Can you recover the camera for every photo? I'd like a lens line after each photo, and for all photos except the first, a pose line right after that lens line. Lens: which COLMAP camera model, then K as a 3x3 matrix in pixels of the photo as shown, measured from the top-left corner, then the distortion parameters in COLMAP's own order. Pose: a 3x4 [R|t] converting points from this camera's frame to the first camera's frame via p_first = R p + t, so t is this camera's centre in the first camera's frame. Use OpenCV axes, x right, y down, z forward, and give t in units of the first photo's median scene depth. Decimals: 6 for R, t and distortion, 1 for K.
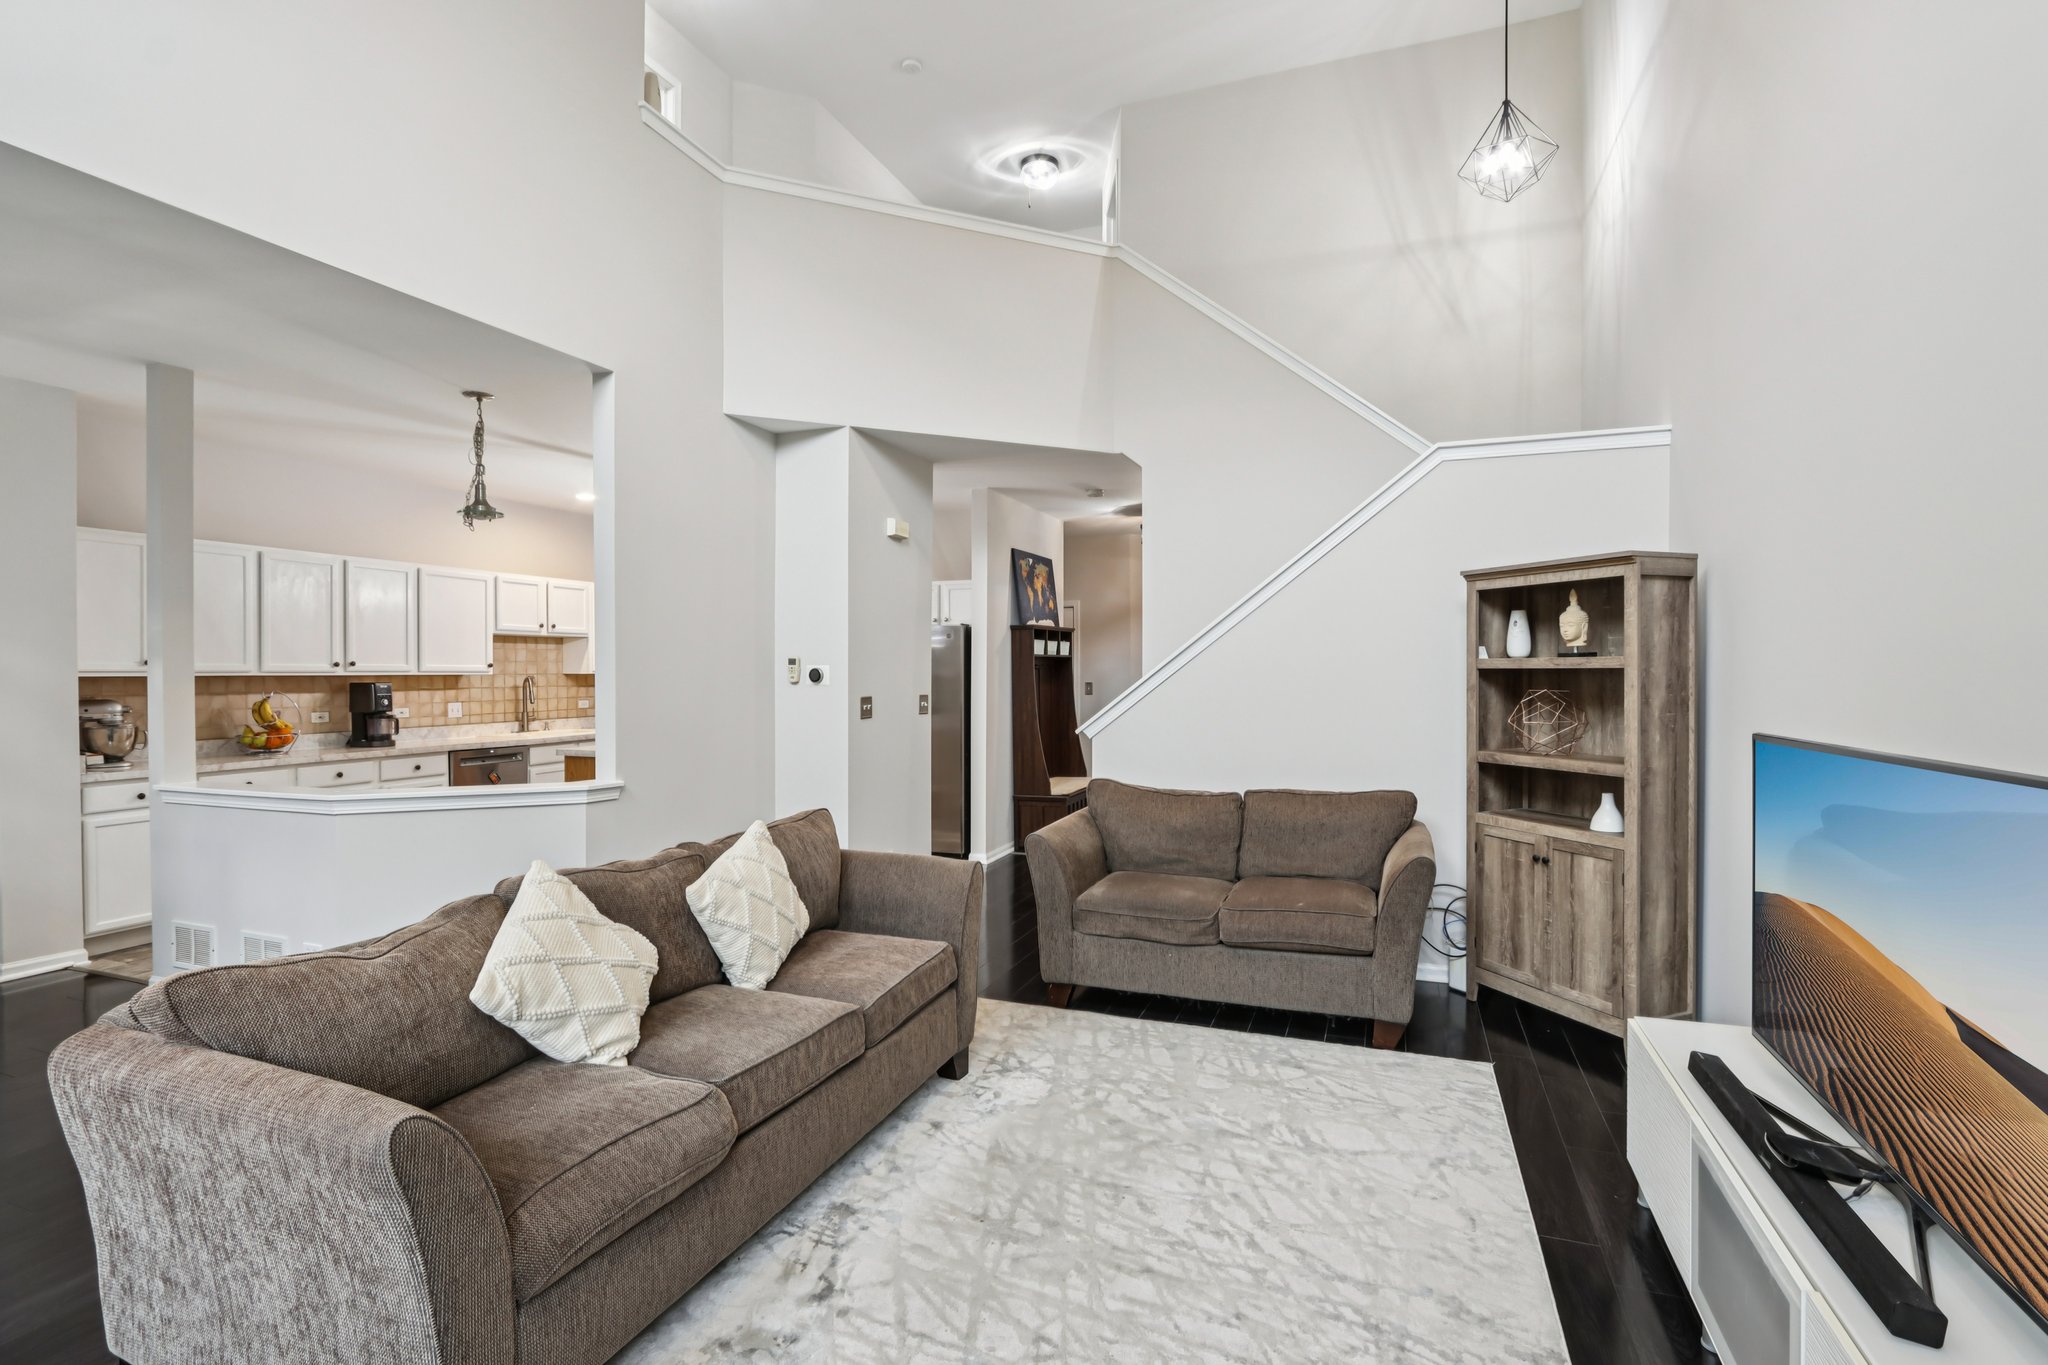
lens RADIAL K [[956.7, 0, 1038.8], [0, 956.7, 687.6], [0, 0, 1]] dist [-0.025315, 0.006732]
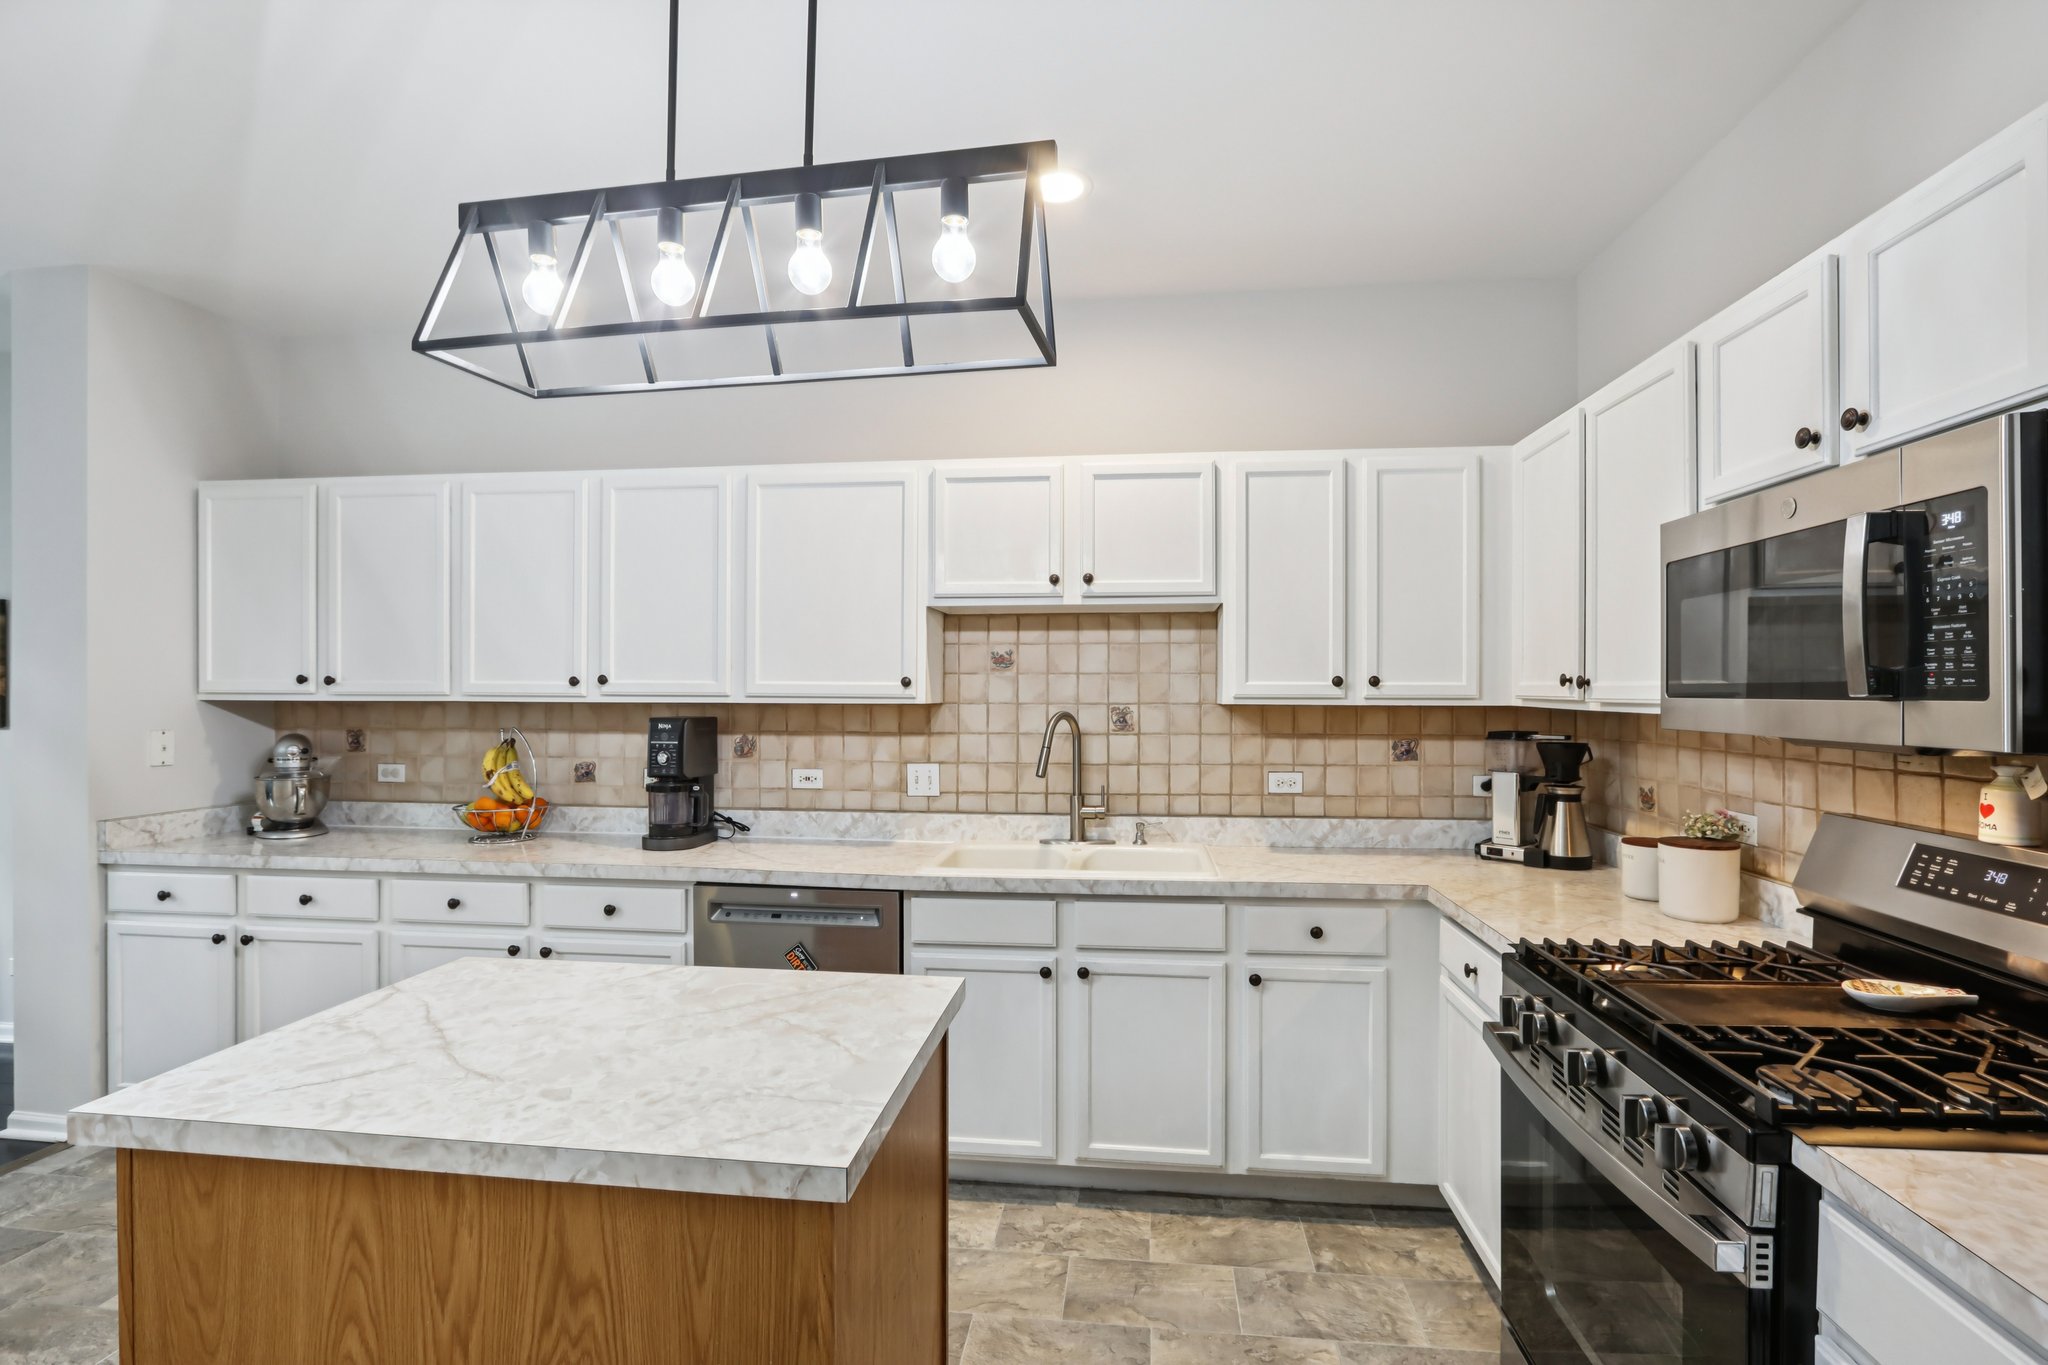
lens RADIAL K [[956.7, 0, 1027.2], [0, 956.7, 684.9], [0, 0, 1]] dist [-0.025315, 0.006732]
pose [[0.241291, -0.009722, -0.970404, -0.234823], [-0.021516, 0.999650, -0.015365, -0.025061], [0.970214, 0.024587, 0.240997, 1.445244]]
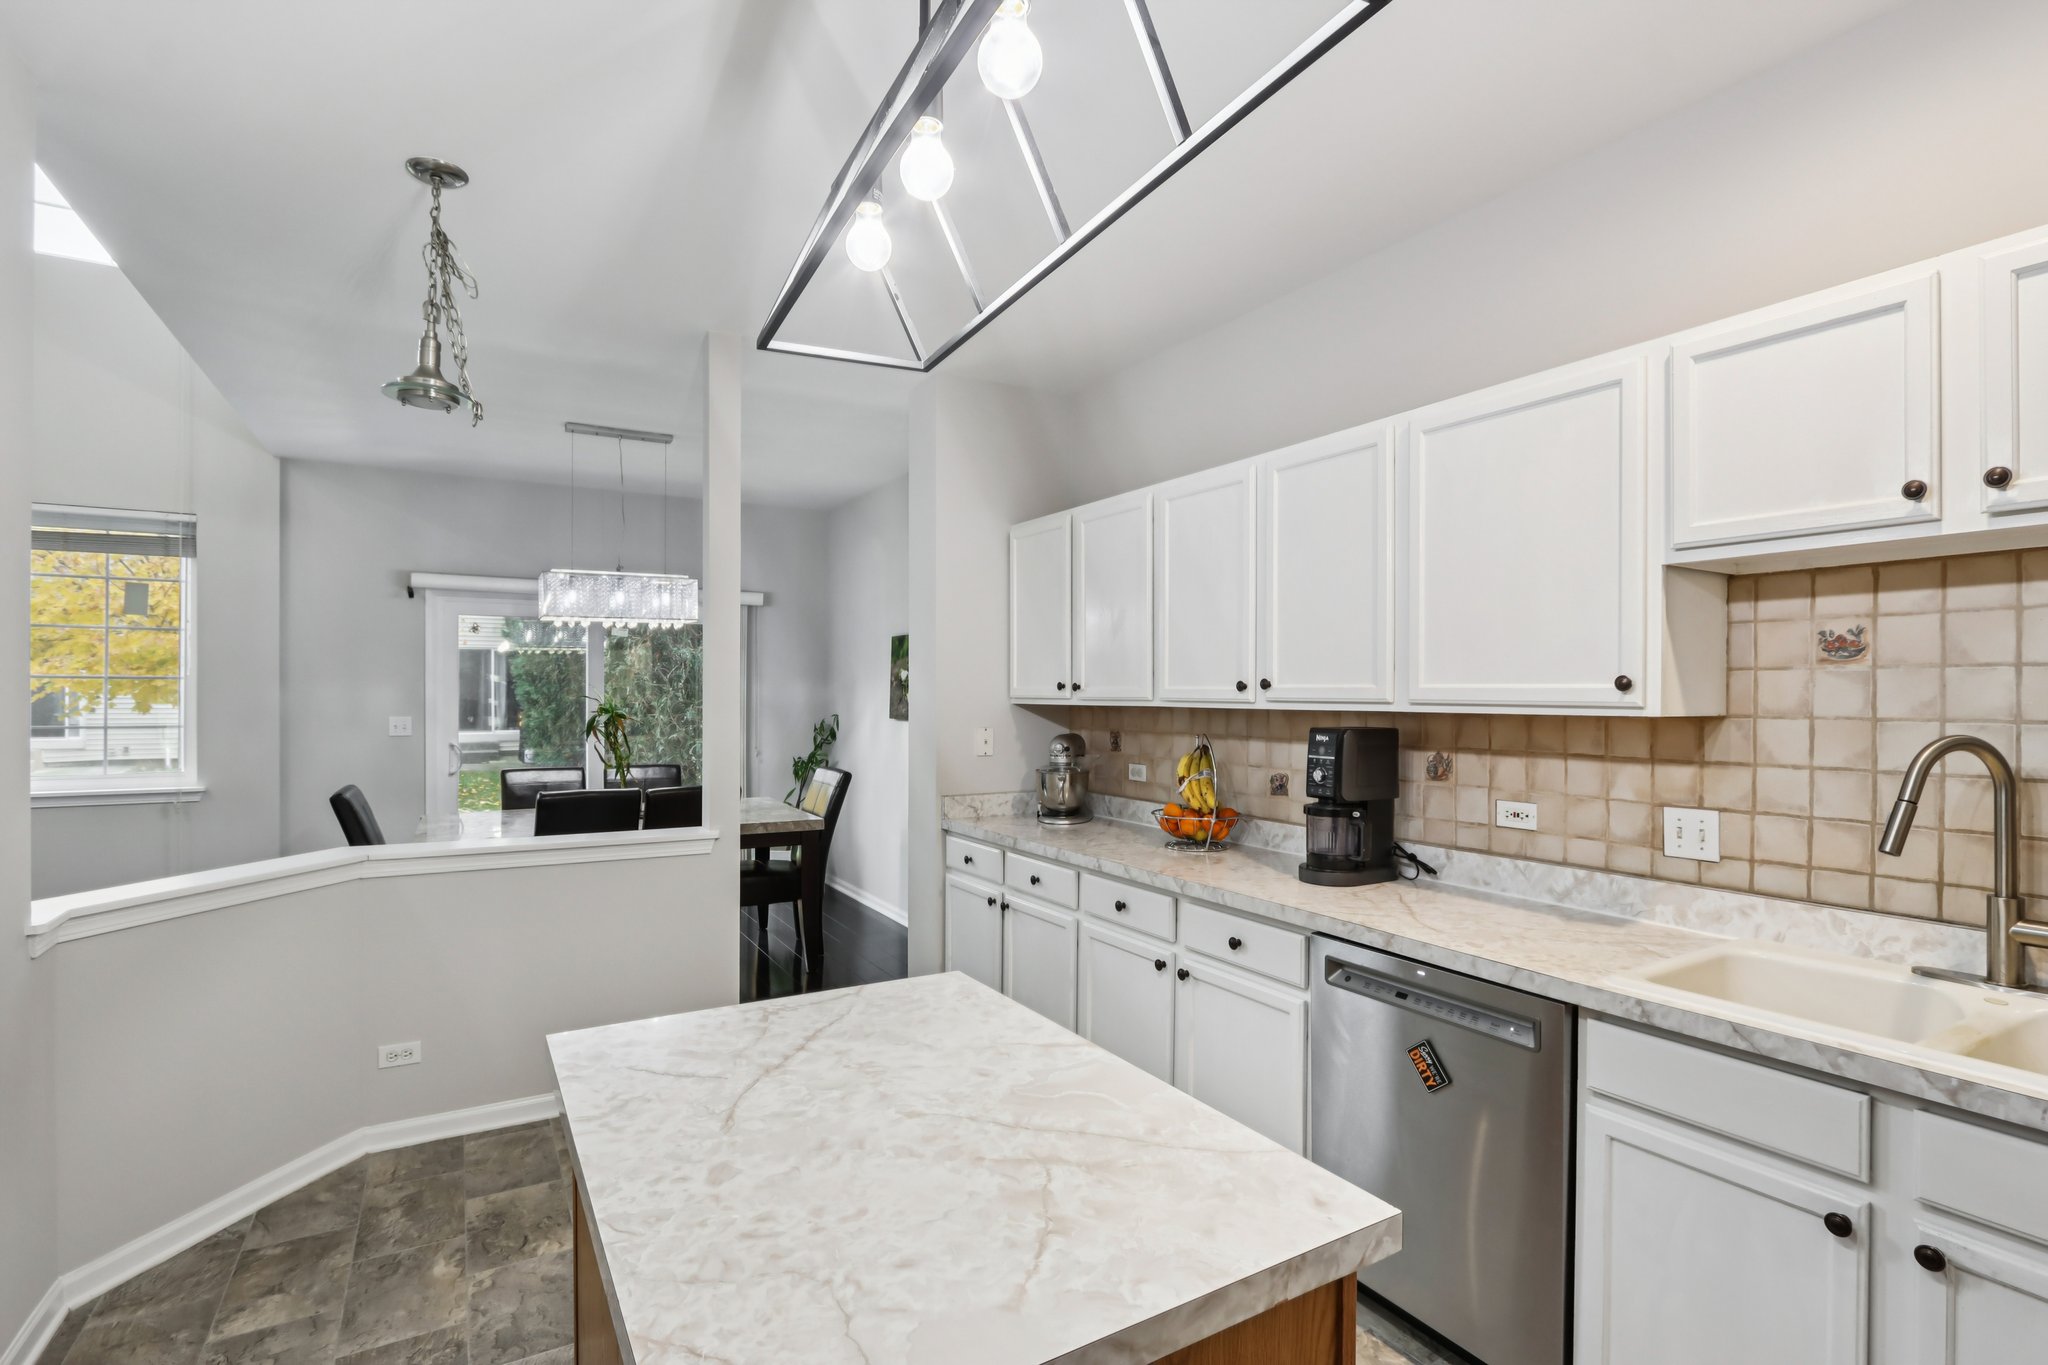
lens RADIAL K [[956.7, 0, 1032.9], [0, 956.7, 687.4], [0, 0, 1]] dist [-0.025315, 0.006732]
pose [[-0.616840, -0.011676, -0.787002, -0.389146], [-0.021698, 0.999762, 0.002174, -0.028586], [0.786789, 0.018418, -0.616947, 1.574969]]
